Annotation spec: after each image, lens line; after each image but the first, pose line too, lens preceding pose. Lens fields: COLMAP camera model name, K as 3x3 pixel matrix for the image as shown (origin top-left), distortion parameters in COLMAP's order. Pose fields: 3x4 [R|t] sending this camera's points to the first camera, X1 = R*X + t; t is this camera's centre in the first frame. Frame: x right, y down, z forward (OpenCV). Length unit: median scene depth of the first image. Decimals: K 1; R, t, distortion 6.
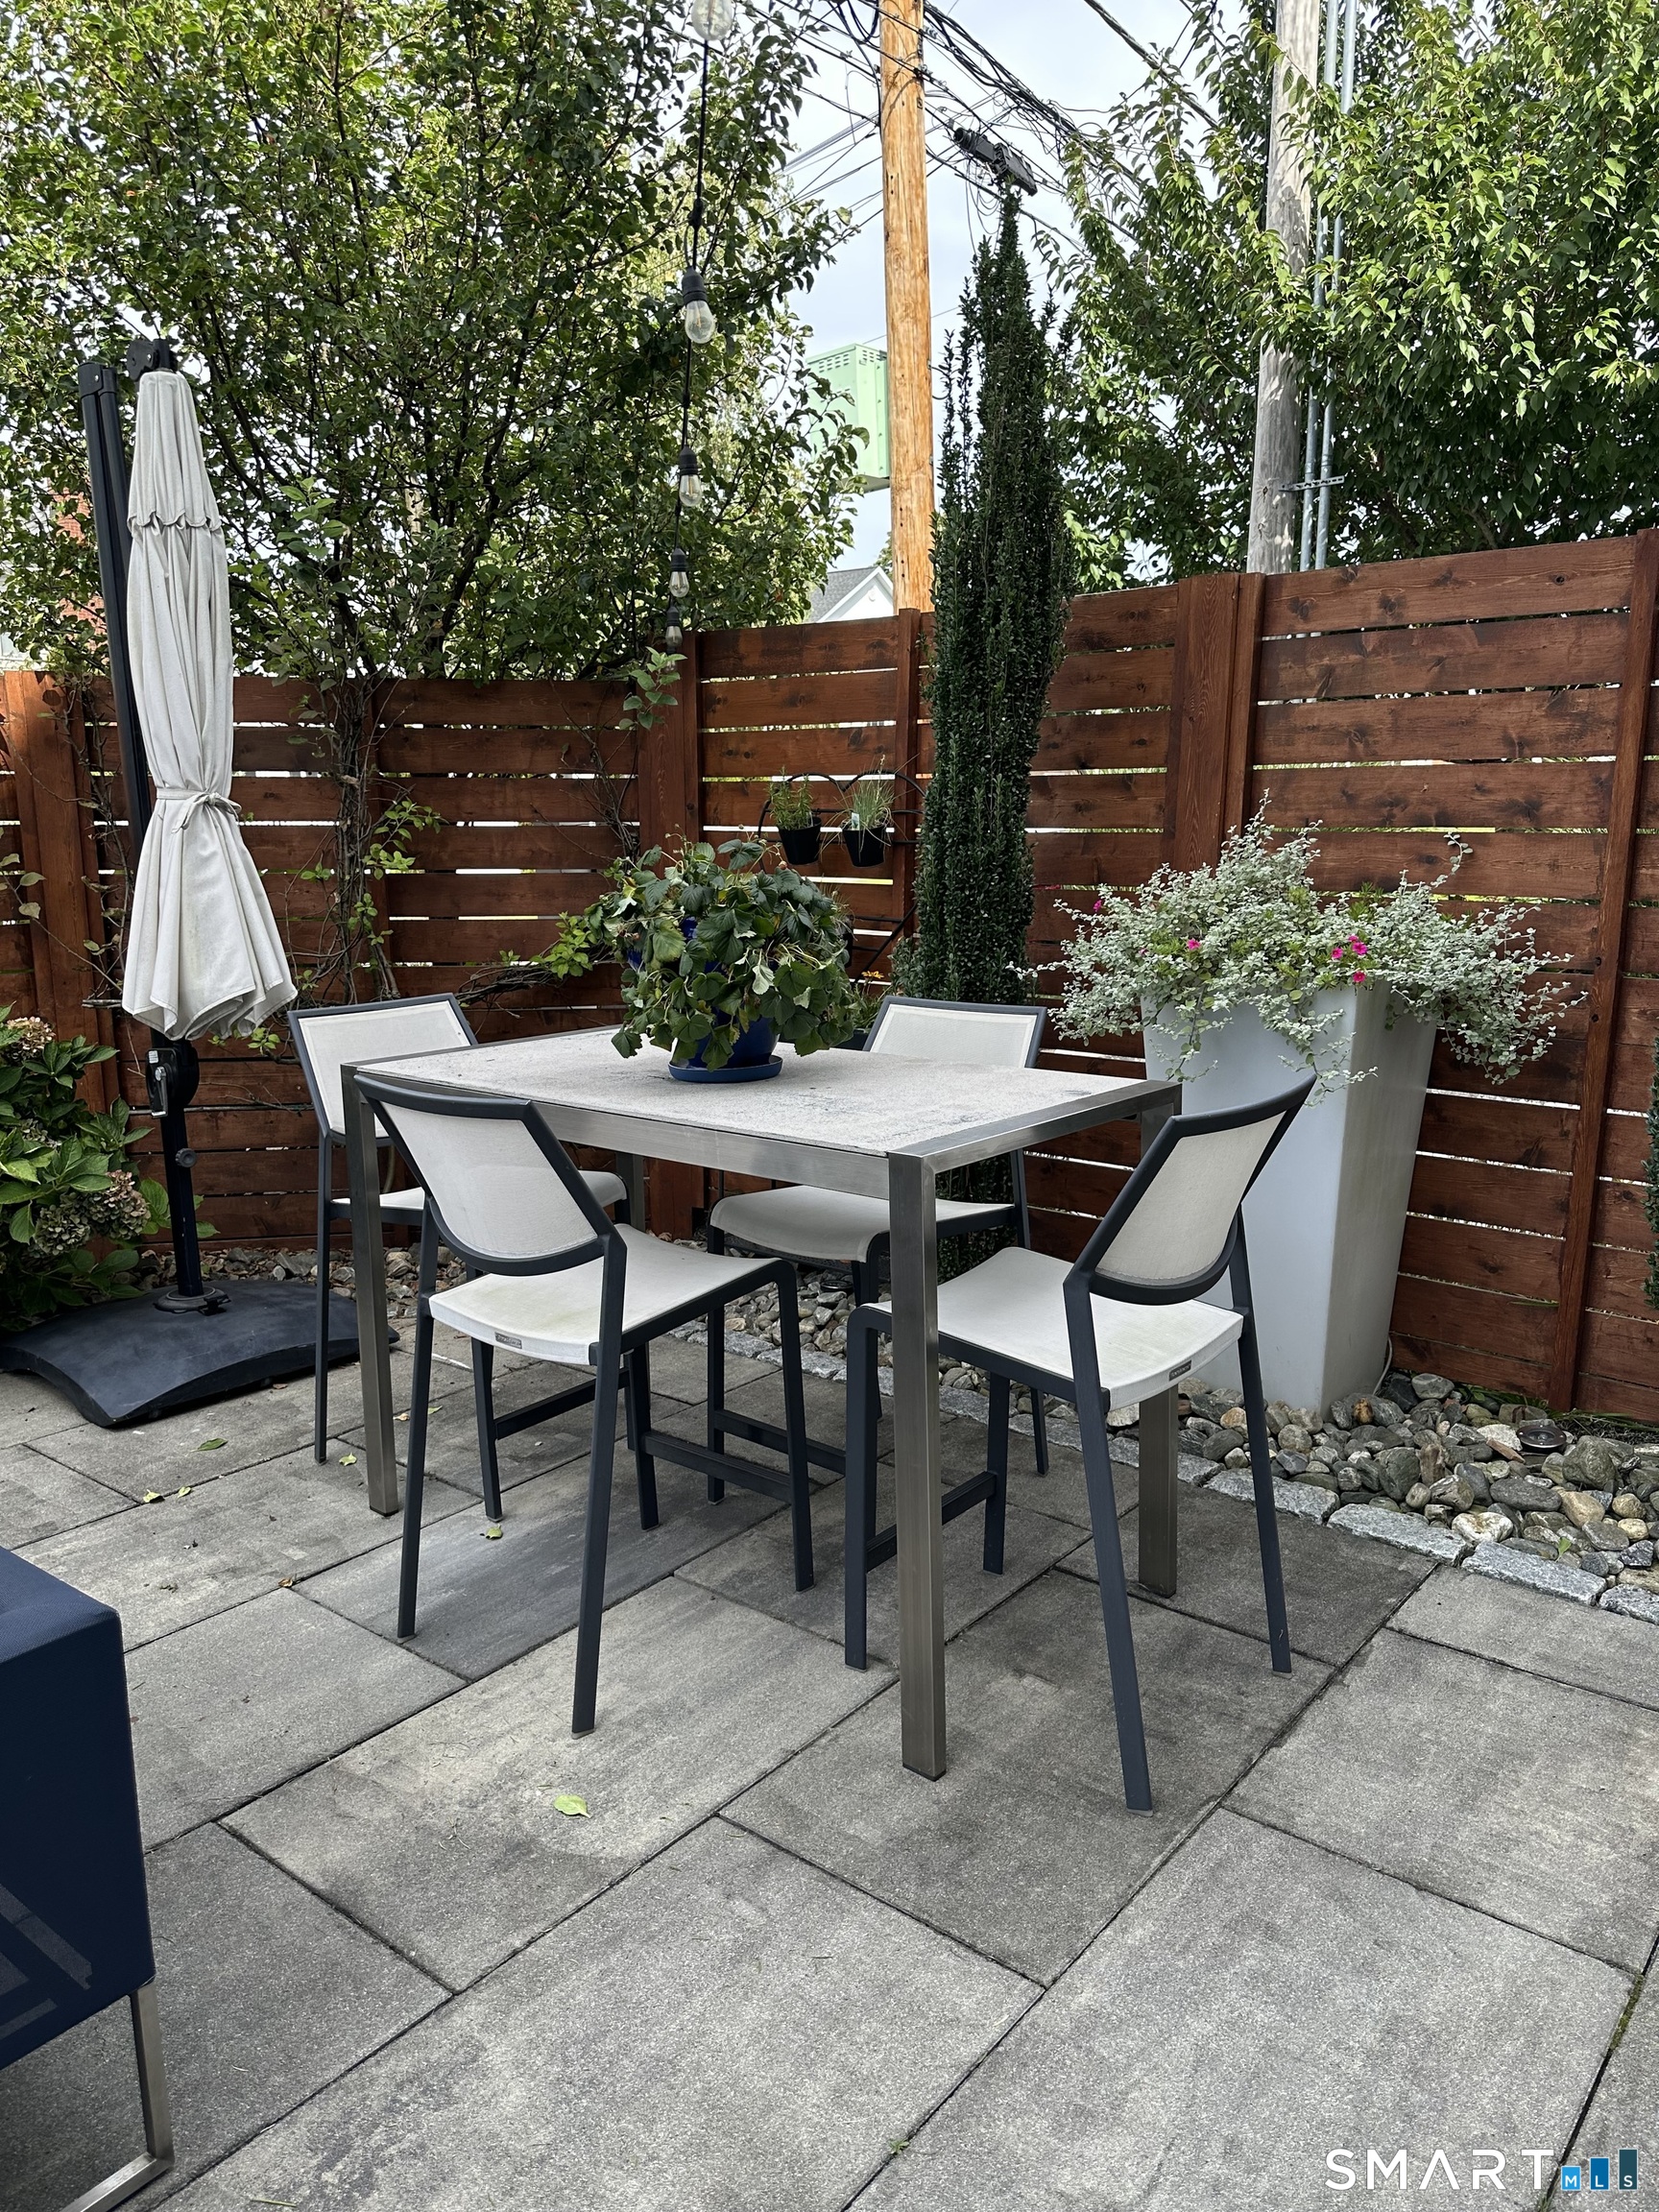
lens RADIAL K [[1573.8, 0, 839.3], [0, 1573.8, 1105.7], [0, 0, 1]] dist [0.000809, -0.002007]
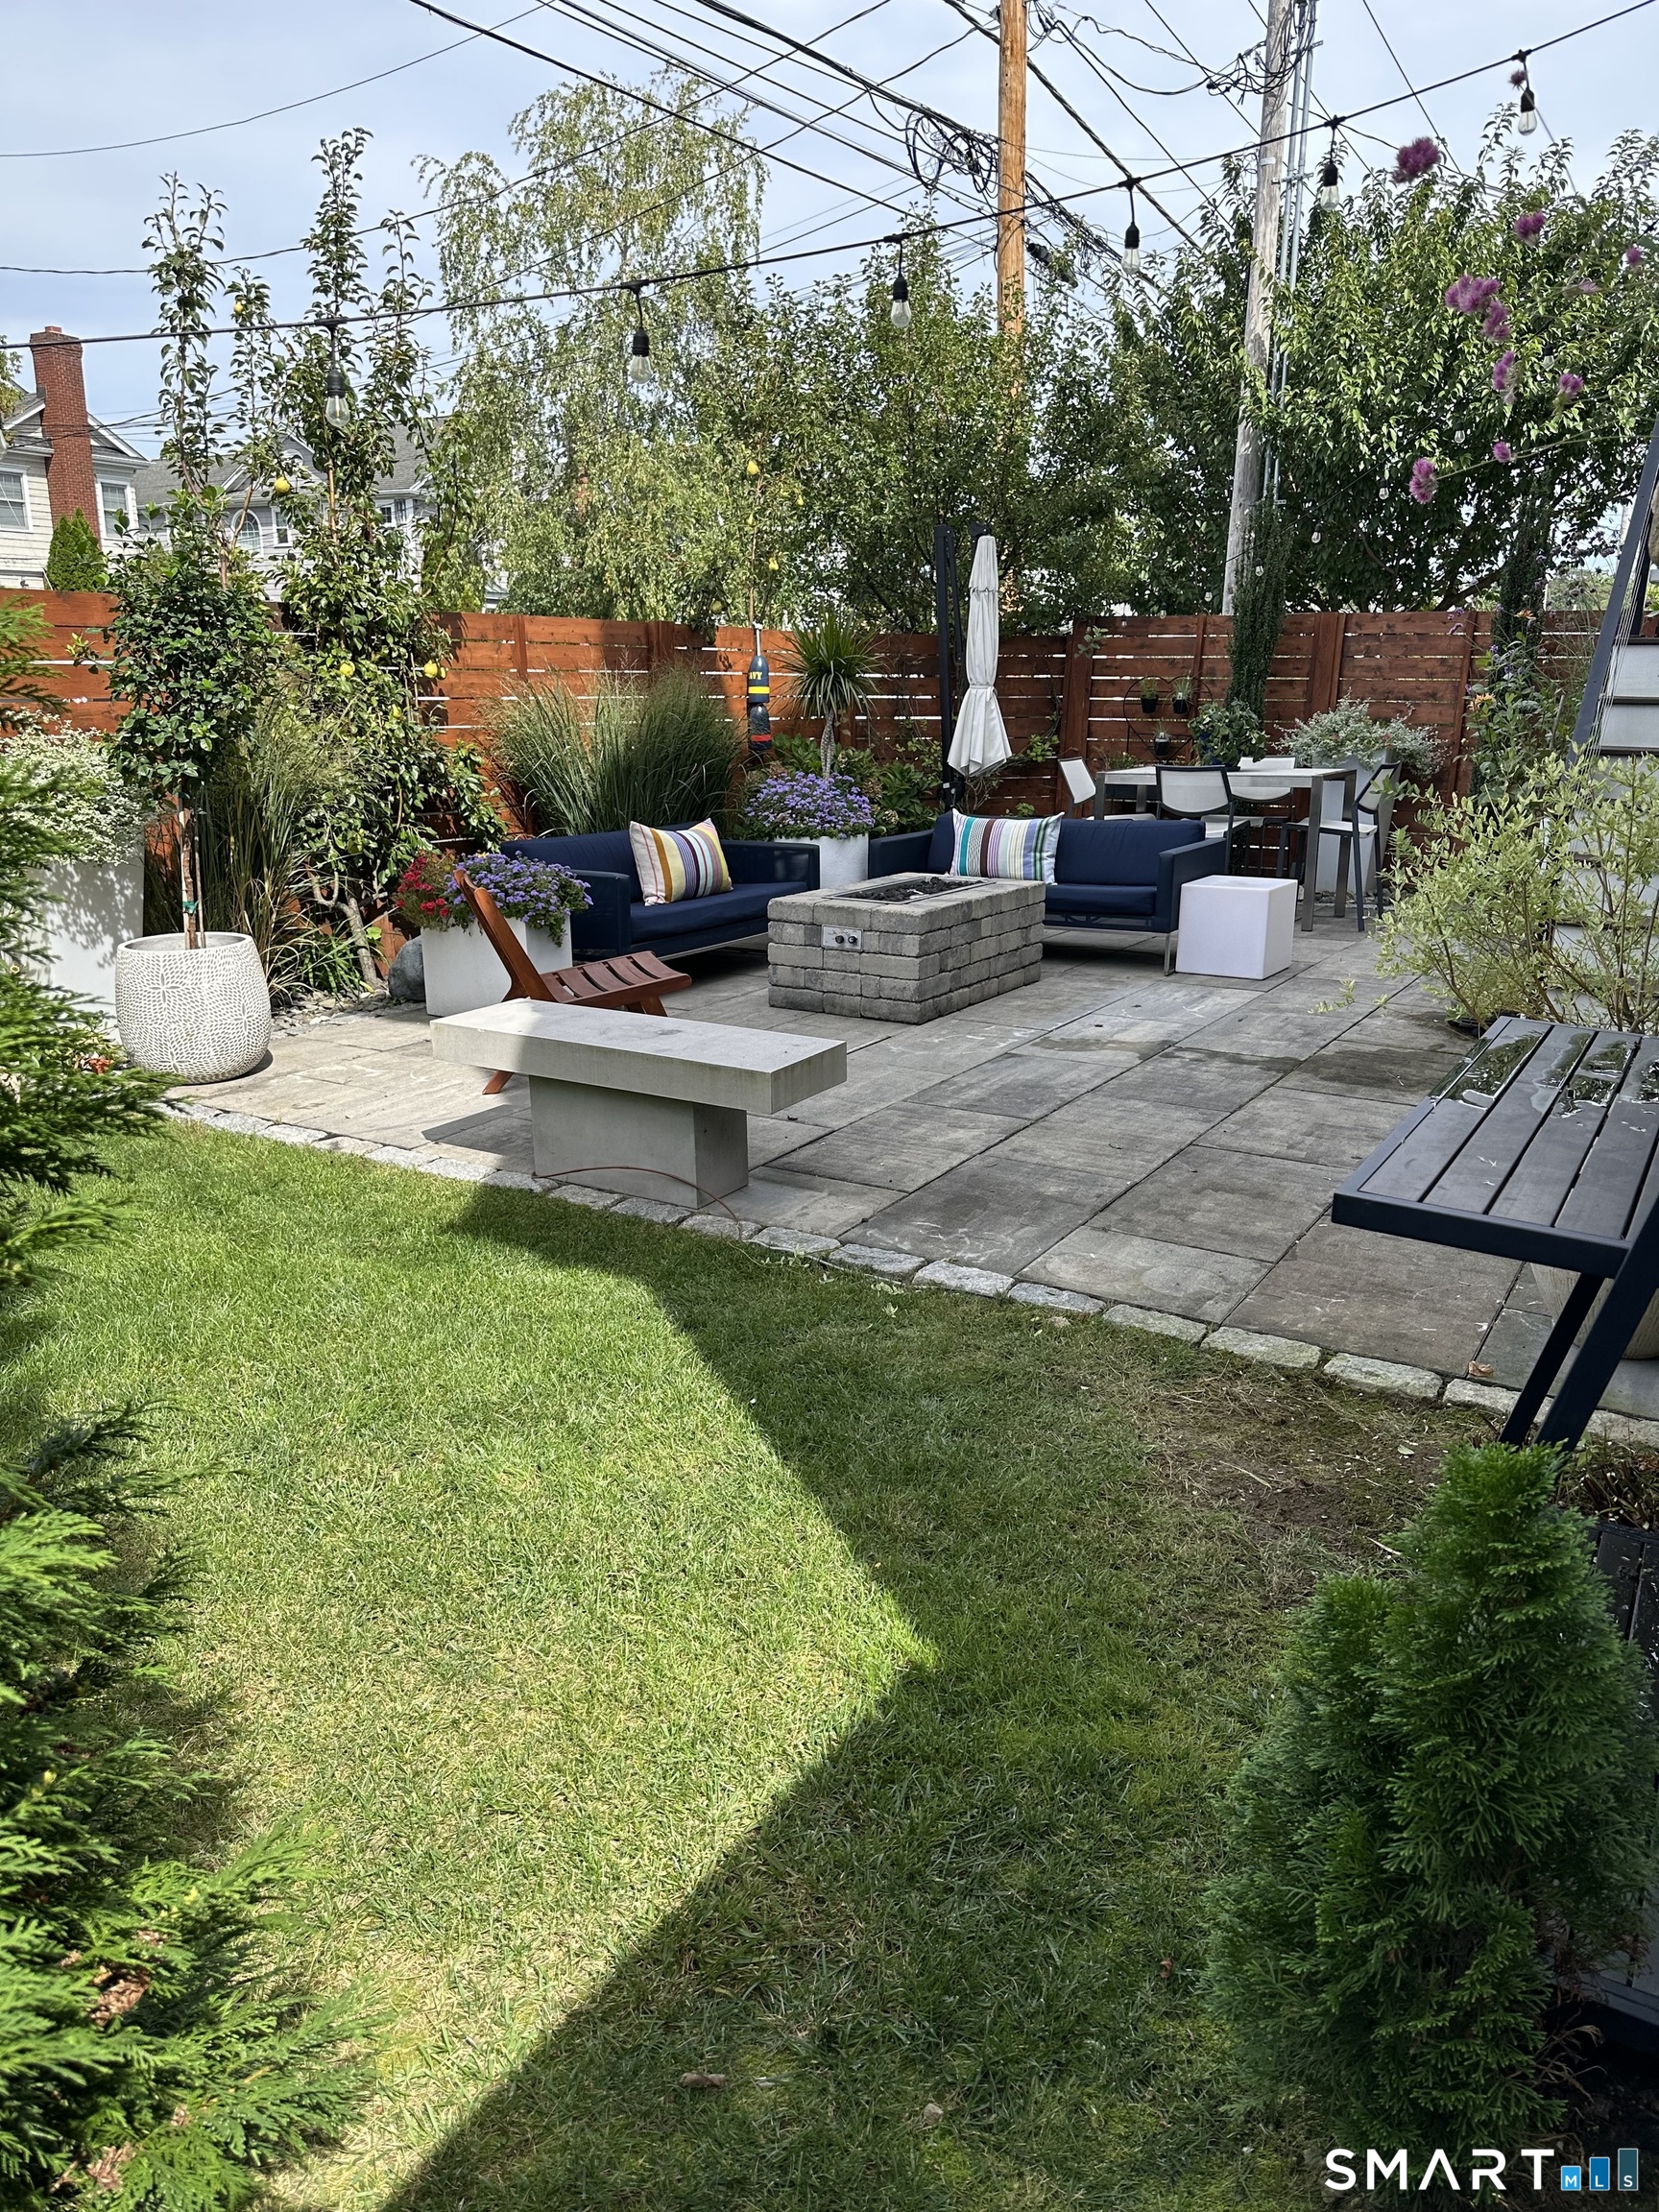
lens RADIAL K [[1573.8, 0, 818.8], [0, 1573.8, 1107.2], [0, 0, 1]] dist [0.000809, -0.002007]
pose [[0.991654, -0.021643, 0.127095, -0.525641], [0.011240, 0.996569, 0.081998, 0.158617], [-0.128434, -0.079885, 0.988495, -0.886065]]
